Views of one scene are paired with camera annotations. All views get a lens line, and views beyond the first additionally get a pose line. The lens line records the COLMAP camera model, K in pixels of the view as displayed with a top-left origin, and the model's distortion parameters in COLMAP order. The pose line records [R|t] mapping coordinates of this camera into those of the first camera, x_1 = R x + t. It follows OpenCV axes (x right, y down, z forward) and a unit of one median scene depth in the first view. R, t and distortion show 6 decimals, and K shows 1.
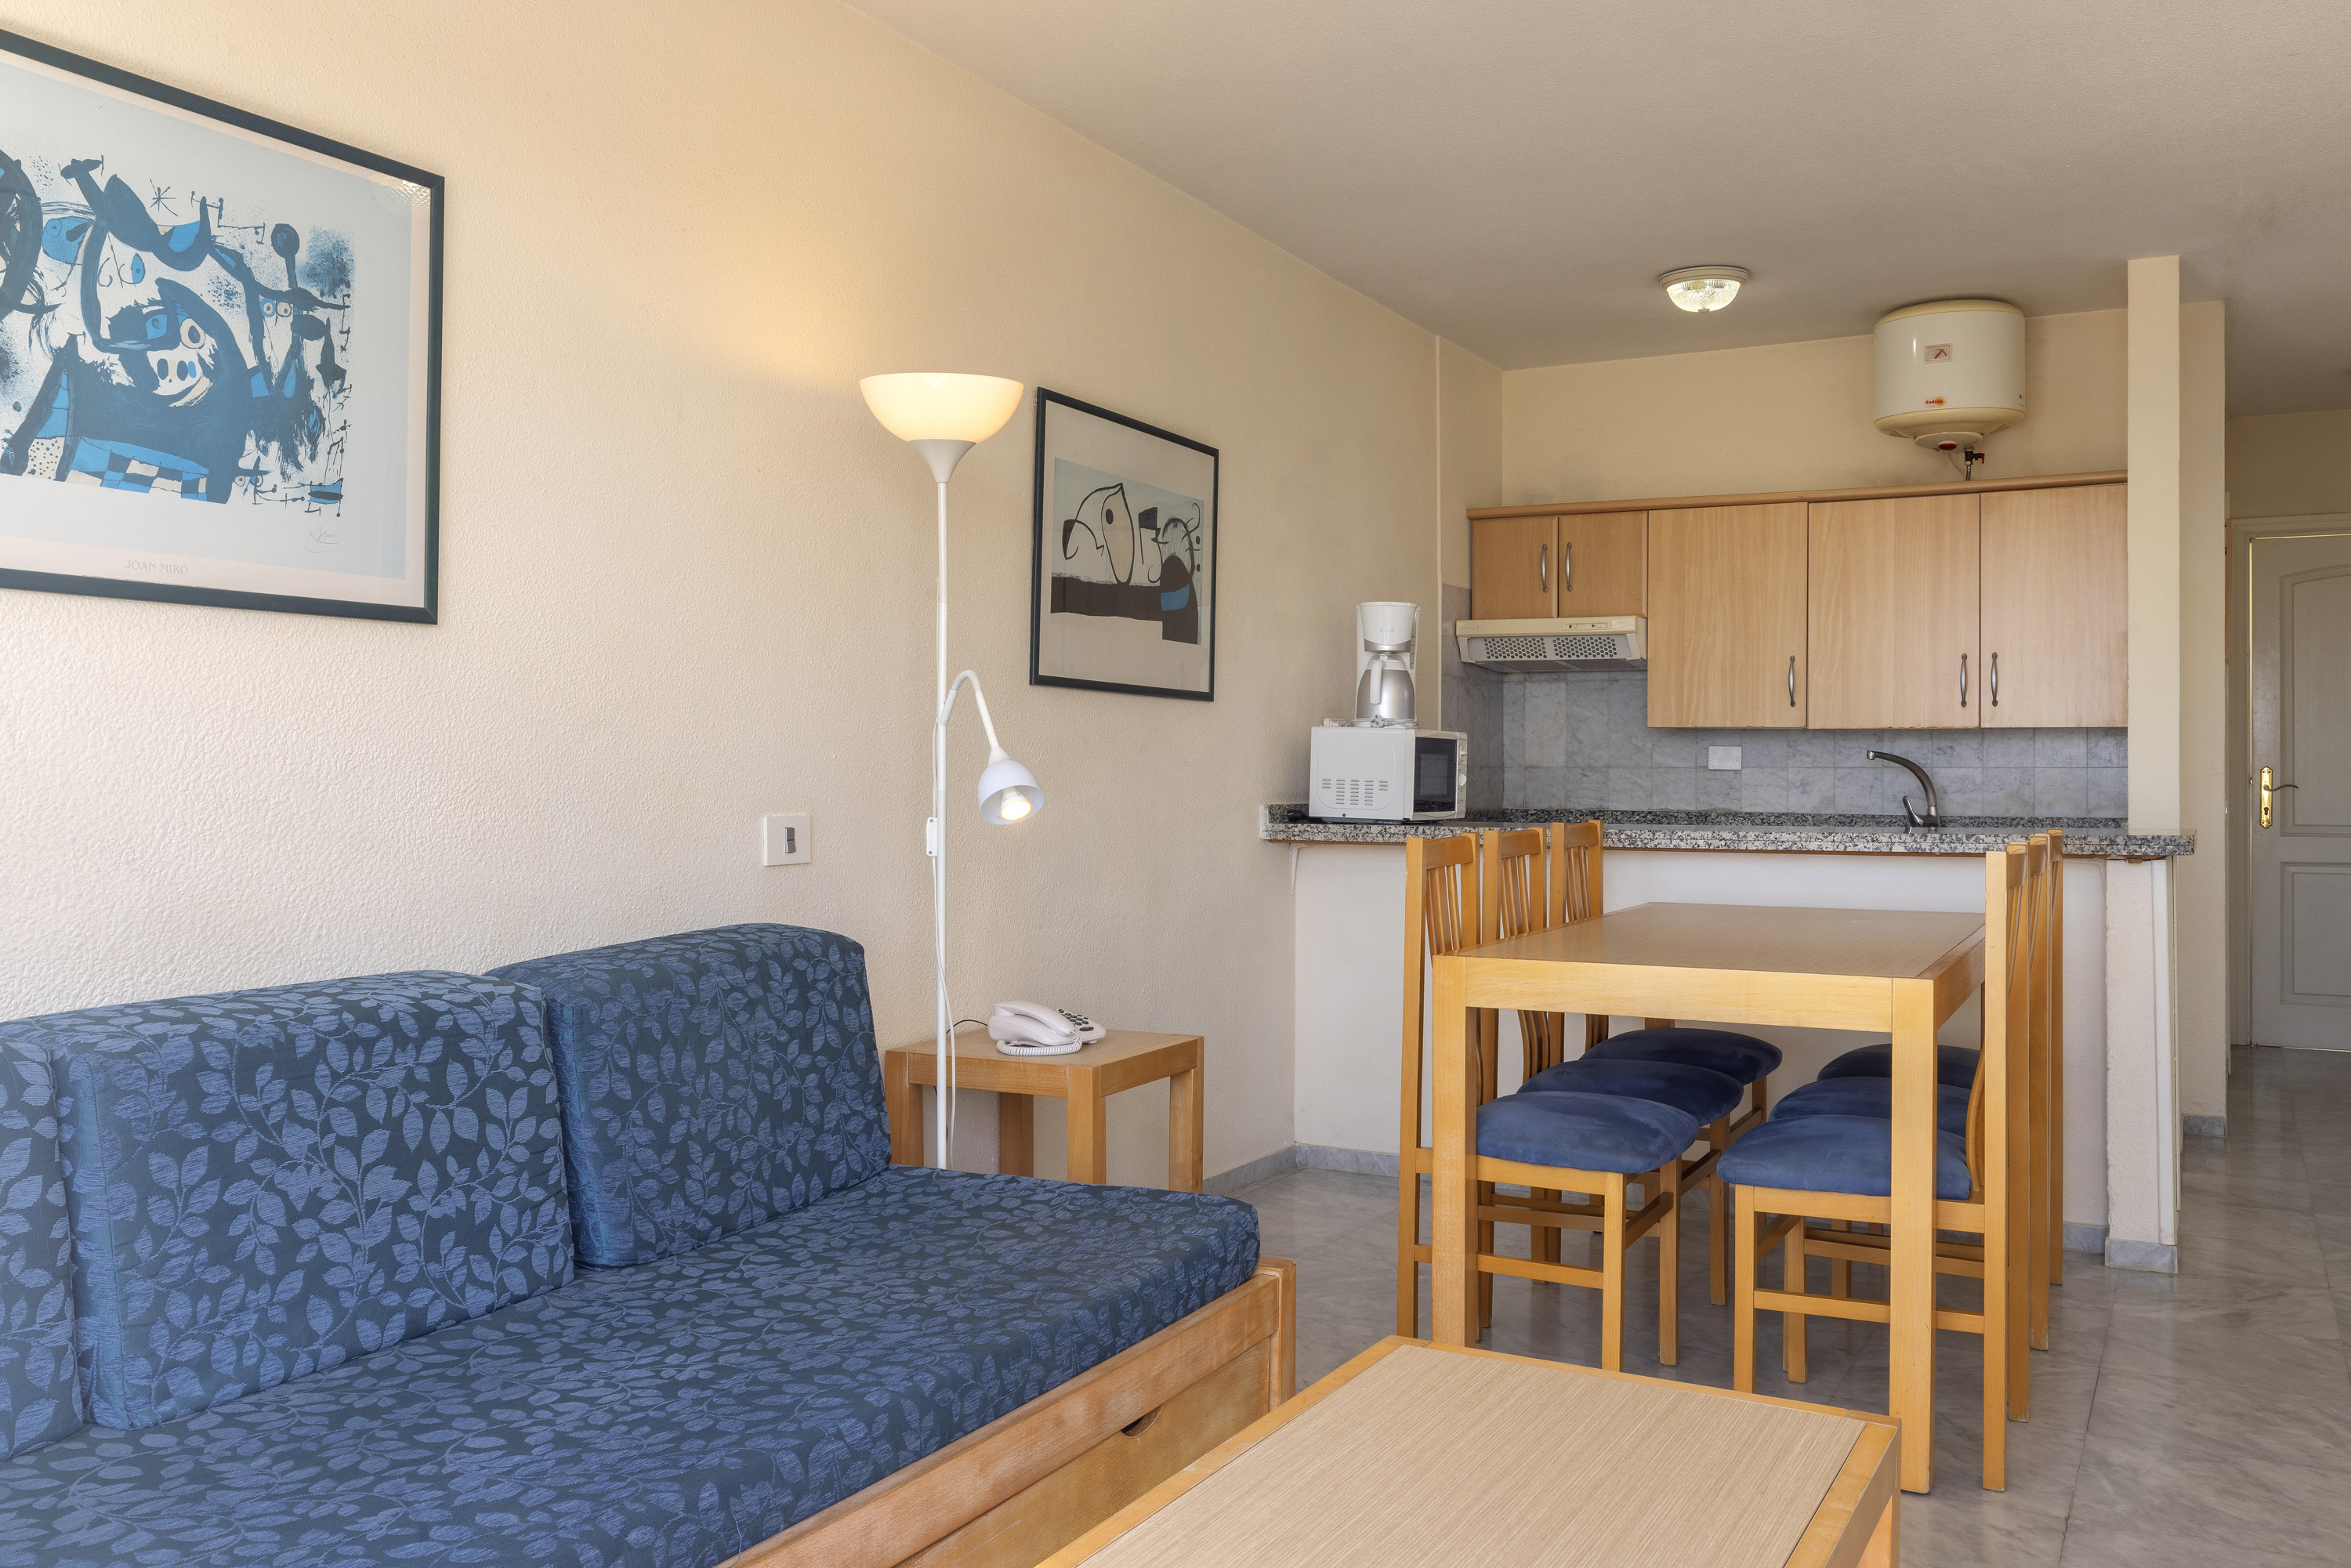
lens RADIAL K [[1903.0, 0, 1174.3], [0, 1903.0, 775.3], [0, 0, 1]] dist [-0.001695, -0.000426]
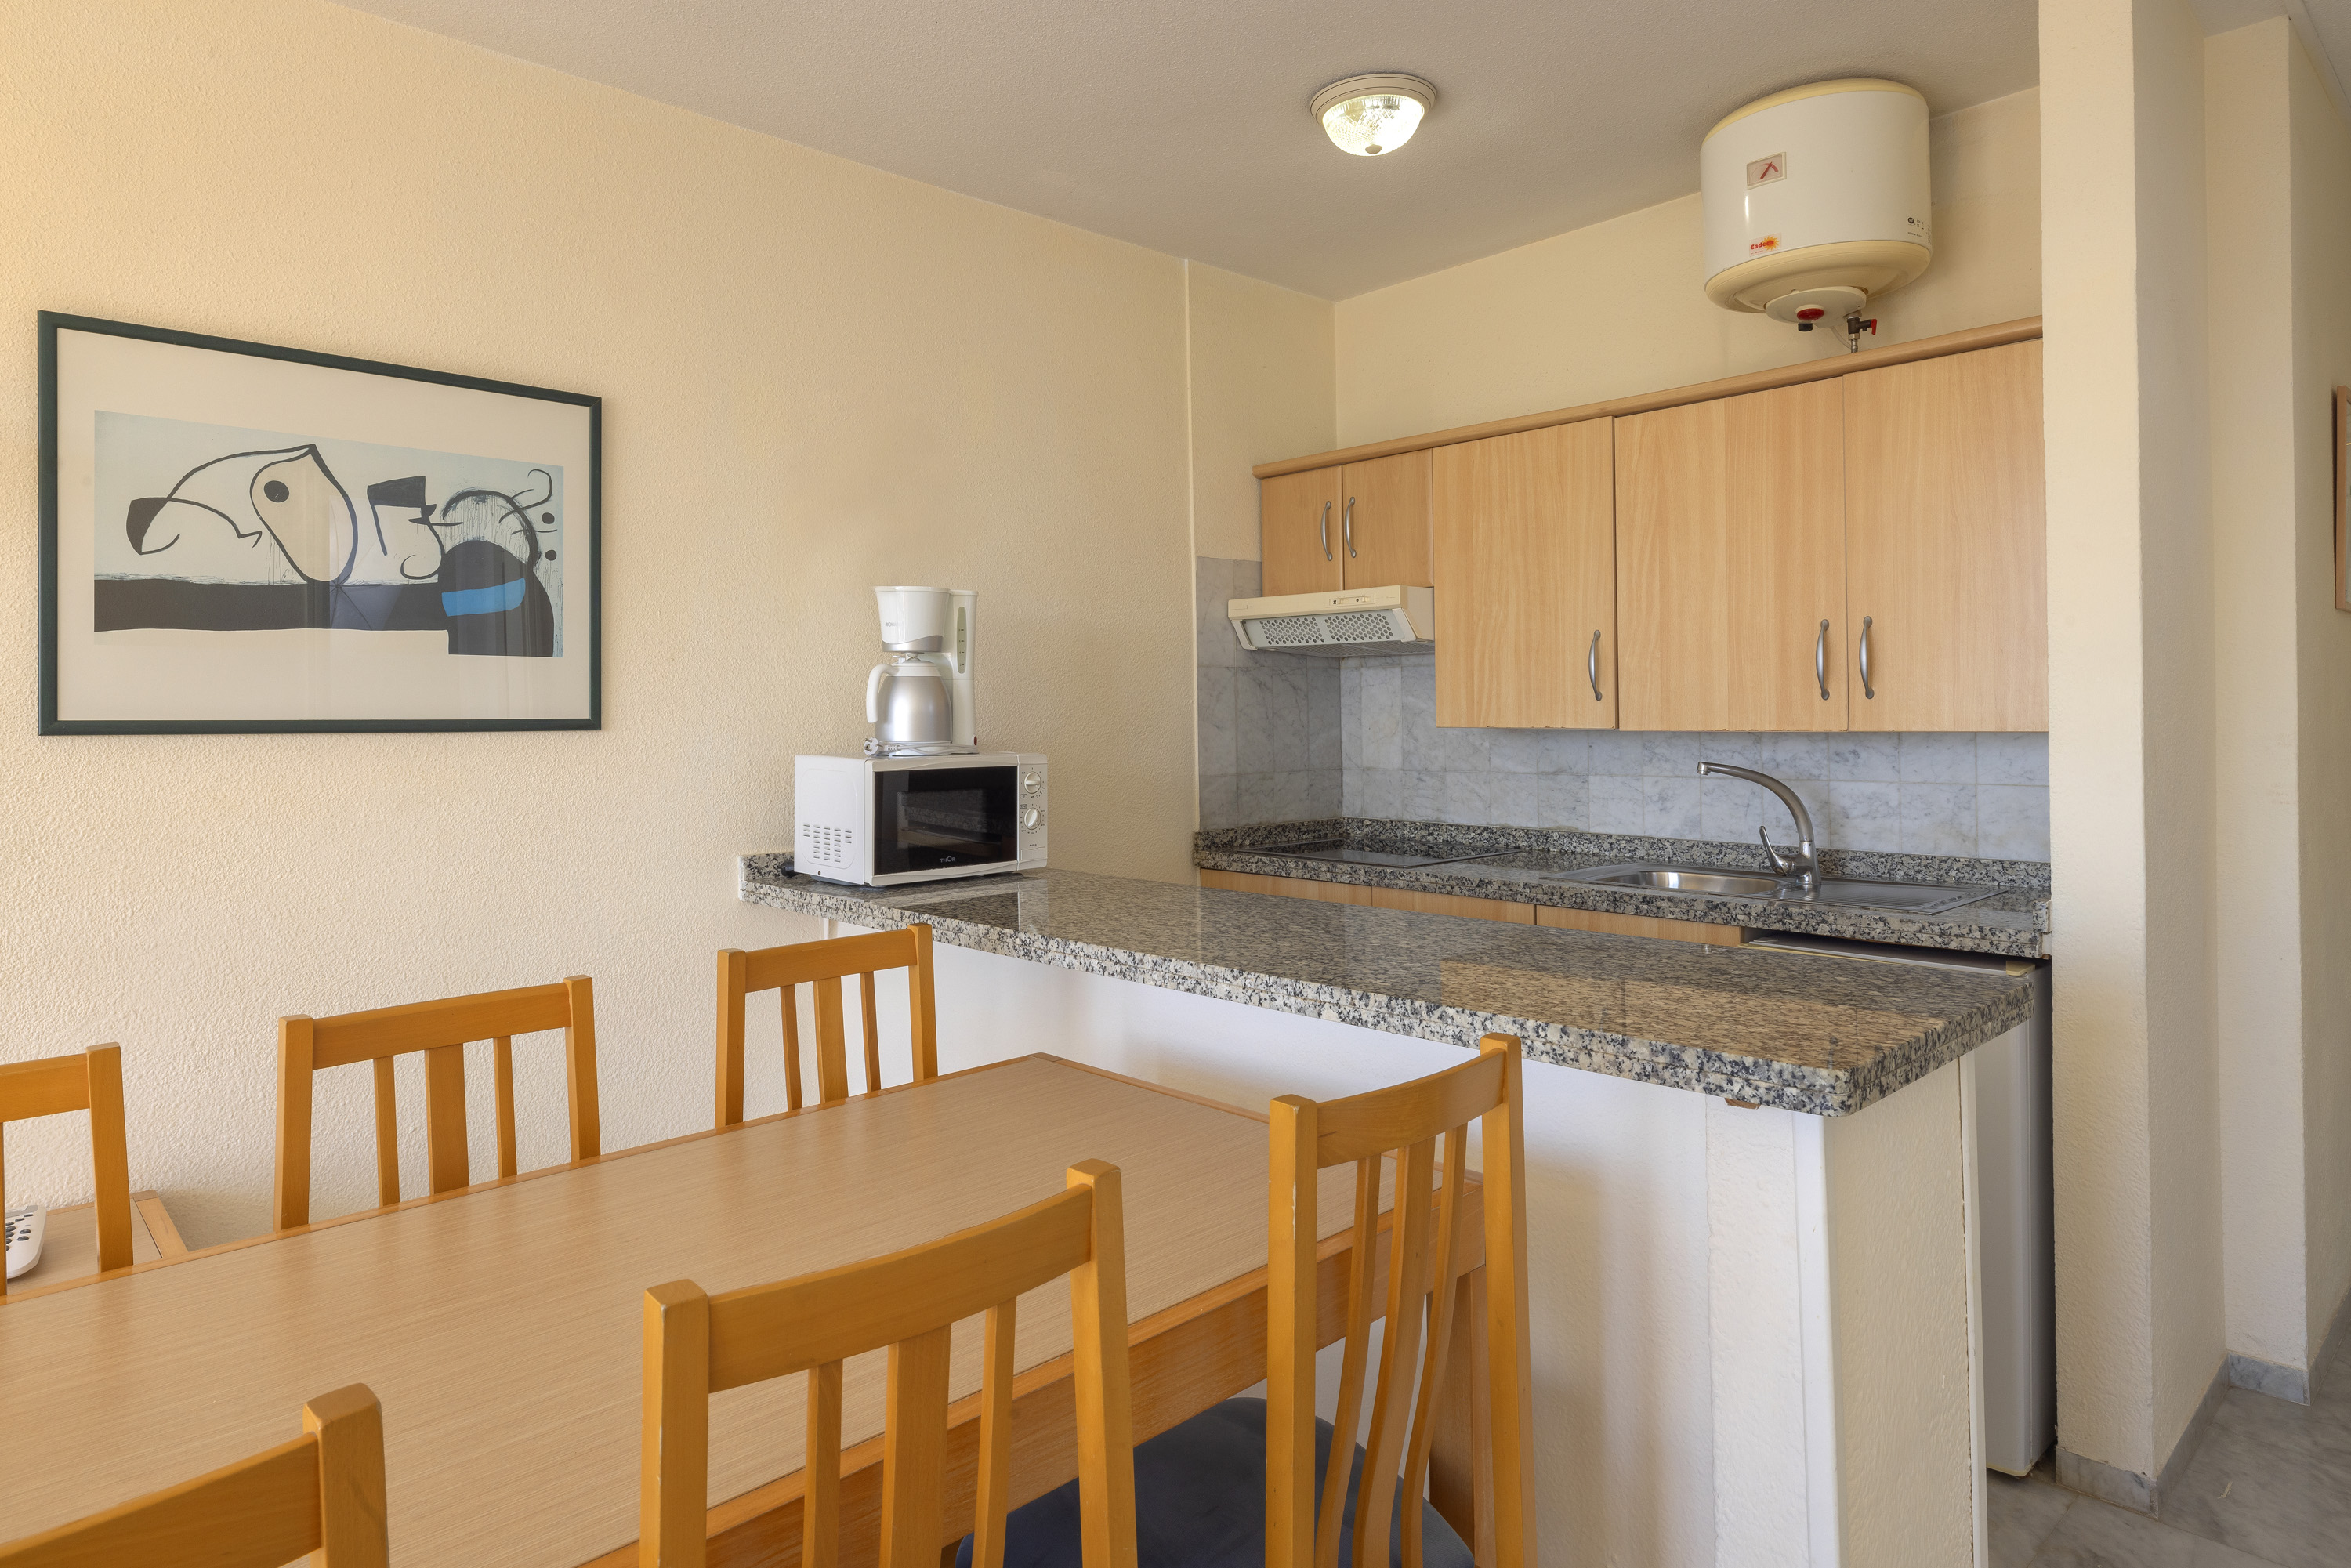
lens RADIAL K [[1357.1, 0, 1157.5], [0, 1357.1, 728.9], [0, 0, 1]] dist [-0.001609, 0.000986]
pose [[0.947852, -0.014190, -0.318395, 0.359417], [0.017781, 0.999807, 0.008377, -0.035446], [0.318214, -0.013601, 0.947921, 0.495922]]
